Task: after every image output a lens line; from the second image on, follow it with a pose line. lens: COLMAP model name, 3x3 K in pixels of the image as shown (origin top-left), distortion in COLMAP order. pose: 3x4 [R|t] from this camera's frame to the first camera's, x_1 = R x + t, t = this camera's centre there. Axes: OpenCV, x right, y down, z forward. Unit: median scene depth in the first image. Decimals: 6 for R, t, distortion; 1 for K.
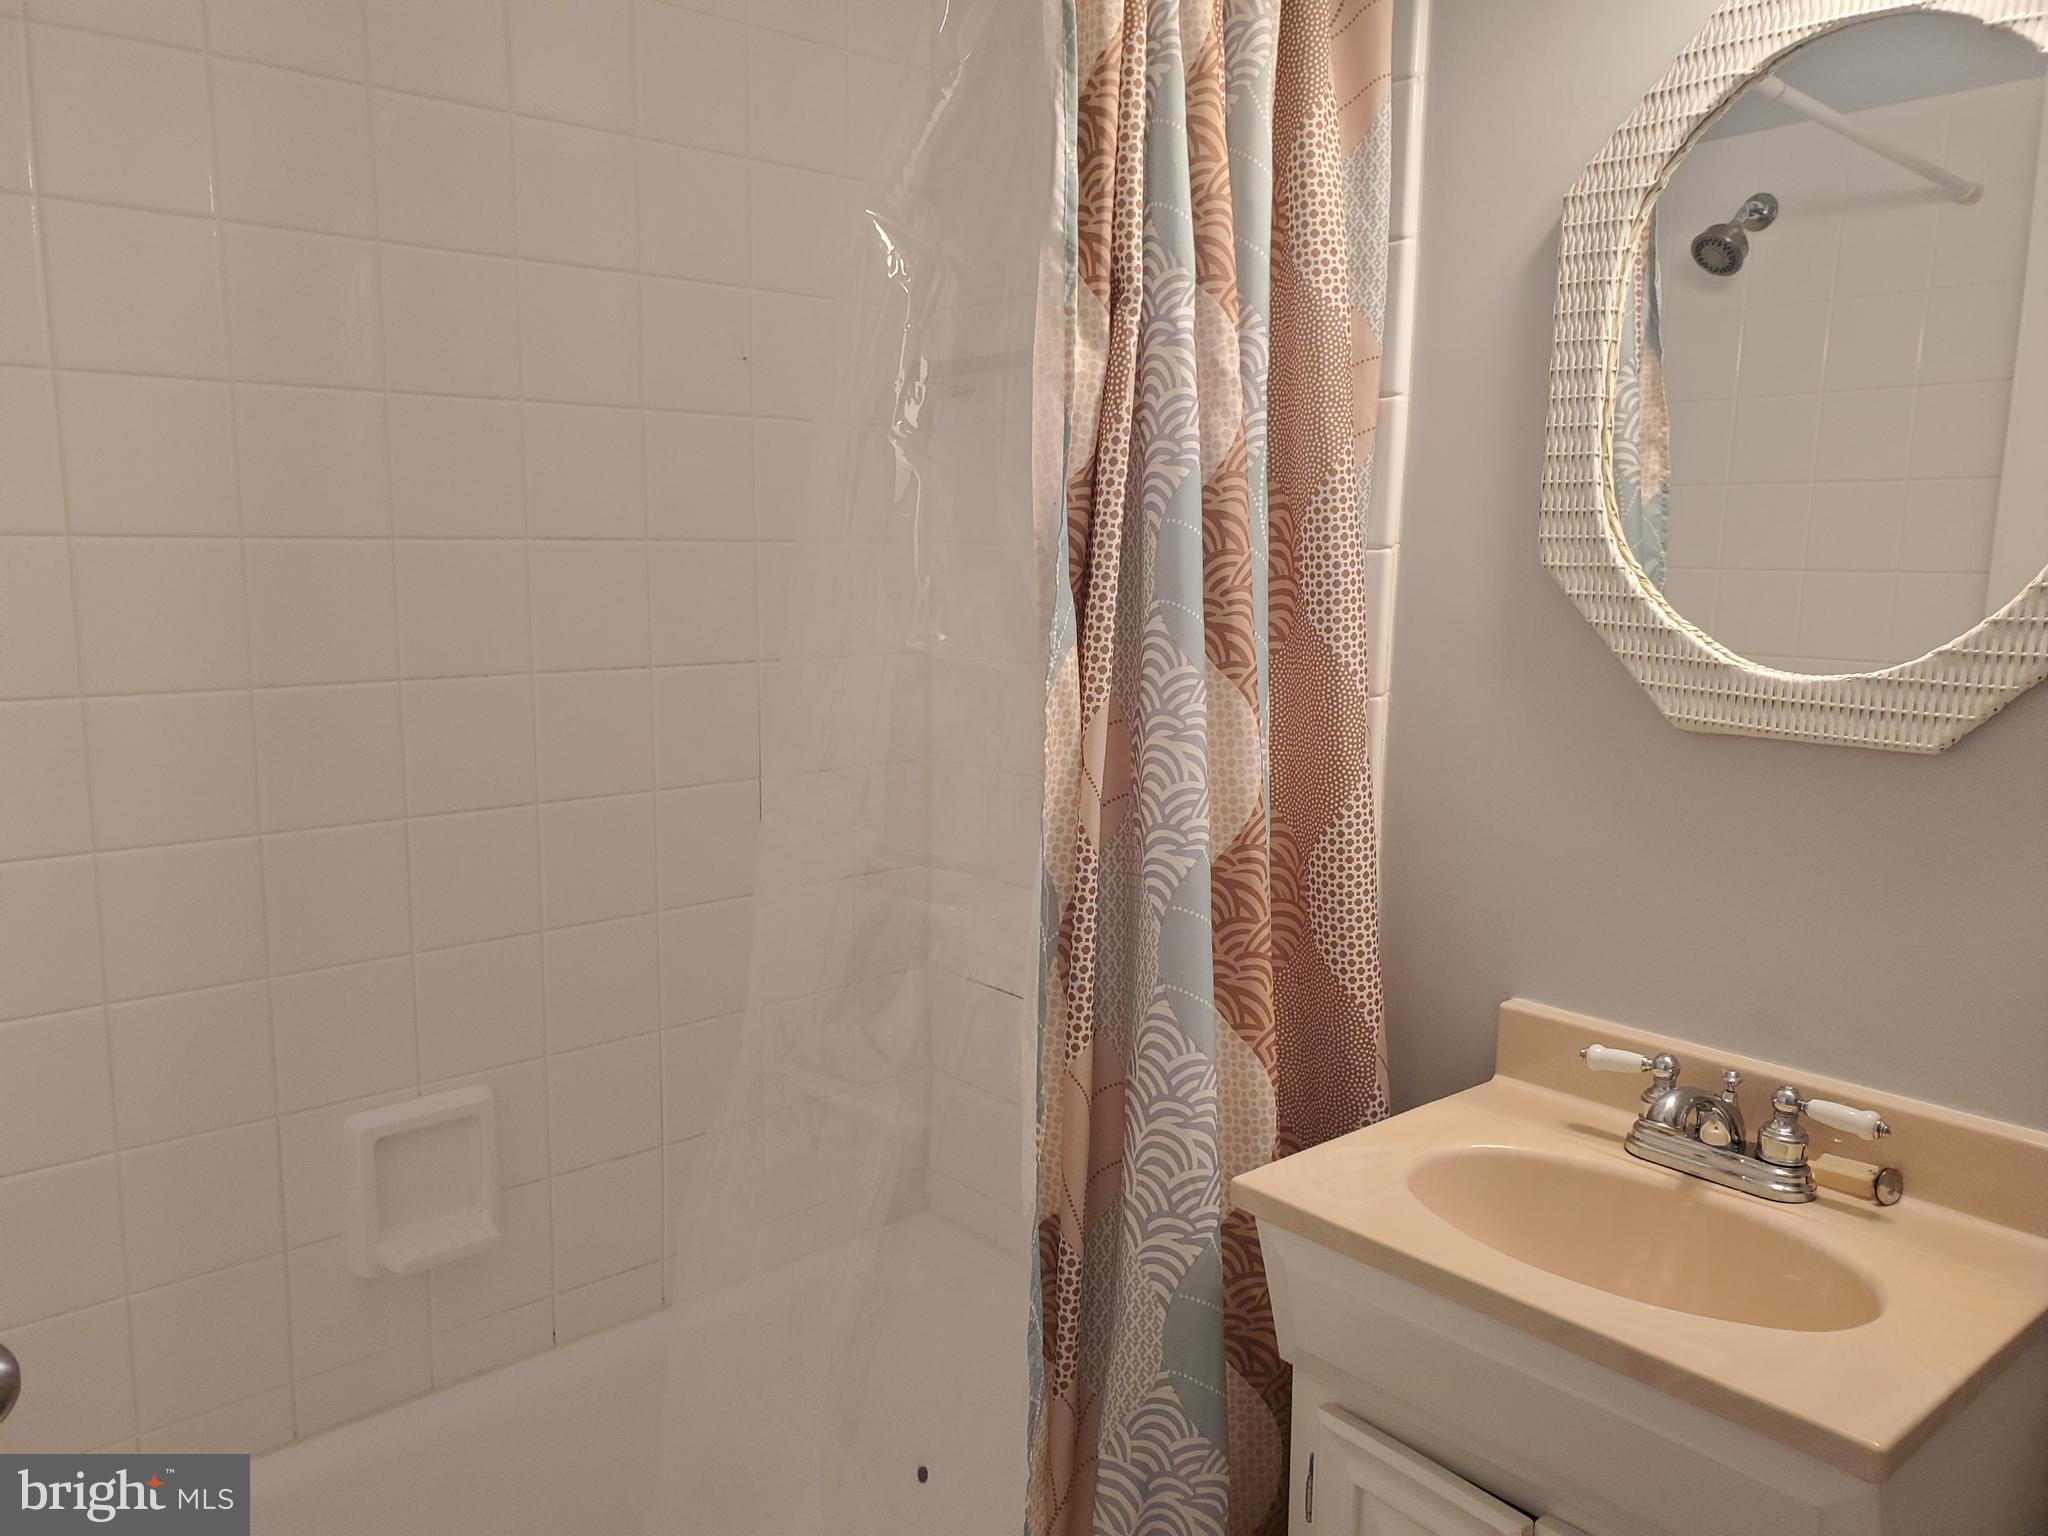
lens RADIAL K [[1592.4, 0, 1024.0], [0, 1592.4, 768.0], [0, 0, 1]] dist [0.008399, 0.052150]
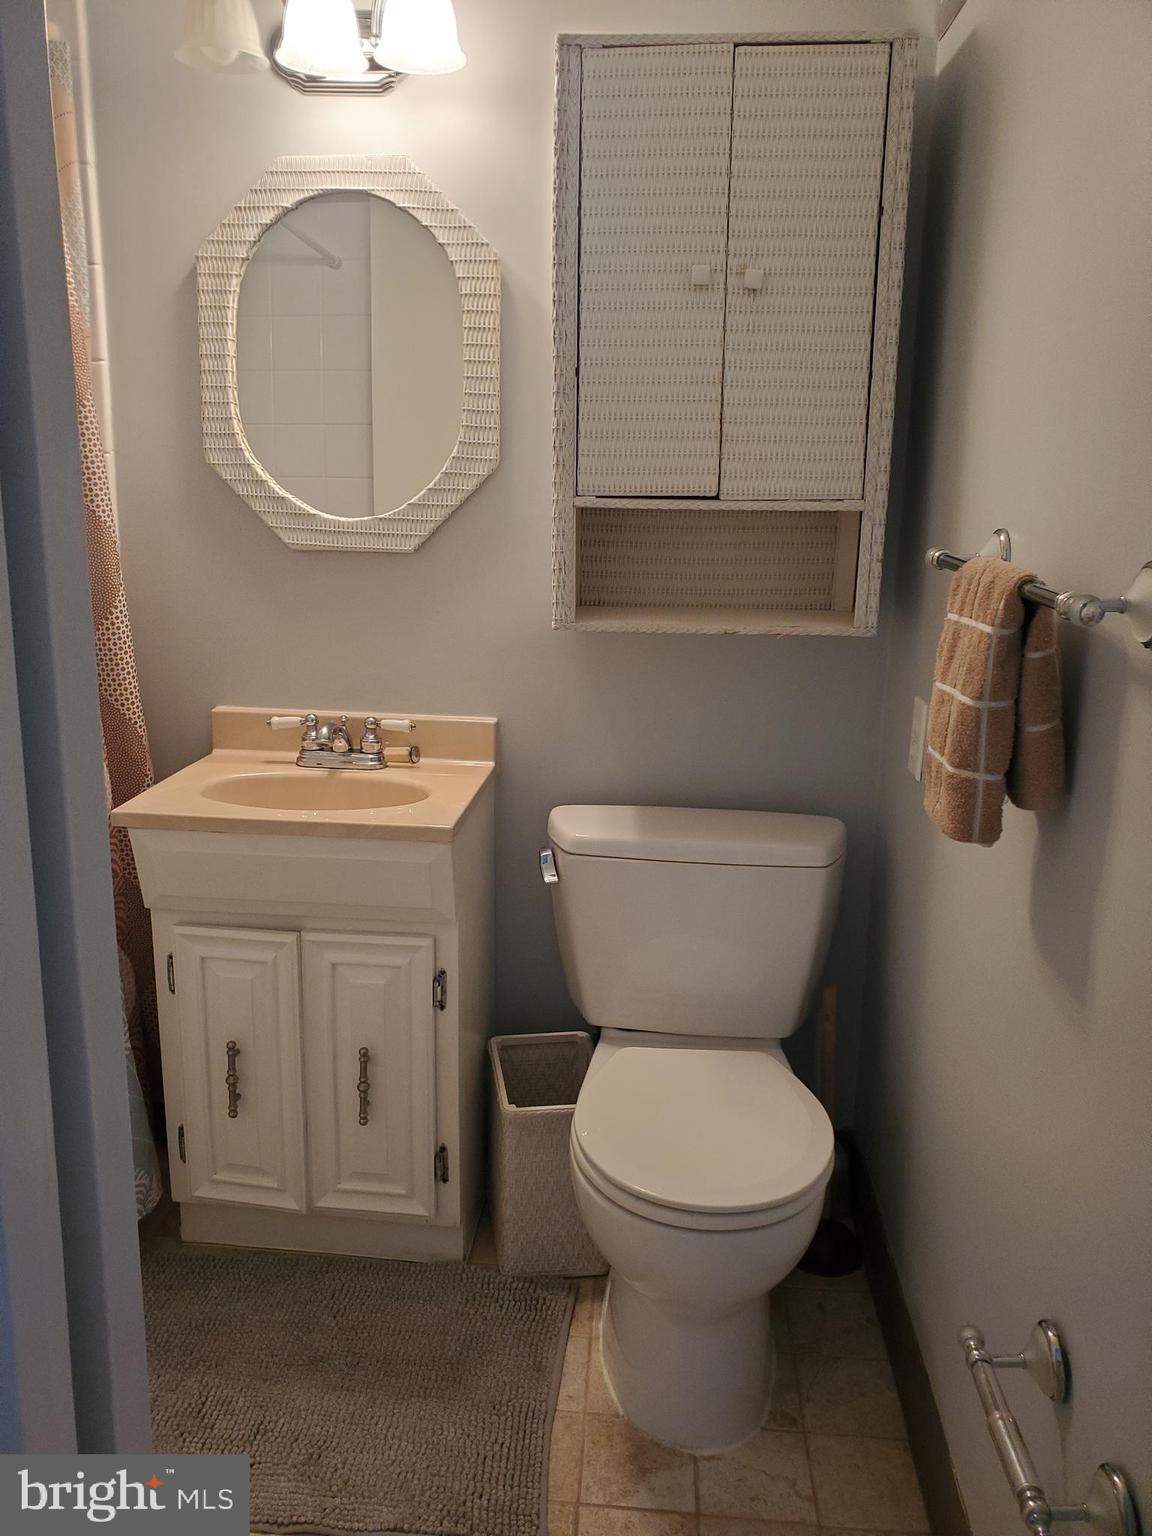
lens RADIAL K [[1292.9, 0, 576.0], [0, 1292.9, 768.0], [0, 0, 1]] dist [-0.191476, 0.233237]
pose [[0.721357, -0.140544, 0.678153, -0.403927], [0.077114, 0.989403, 0.123022, 0.071178], [-0.688257, -0.036448, 0.724551, -0.332949]]
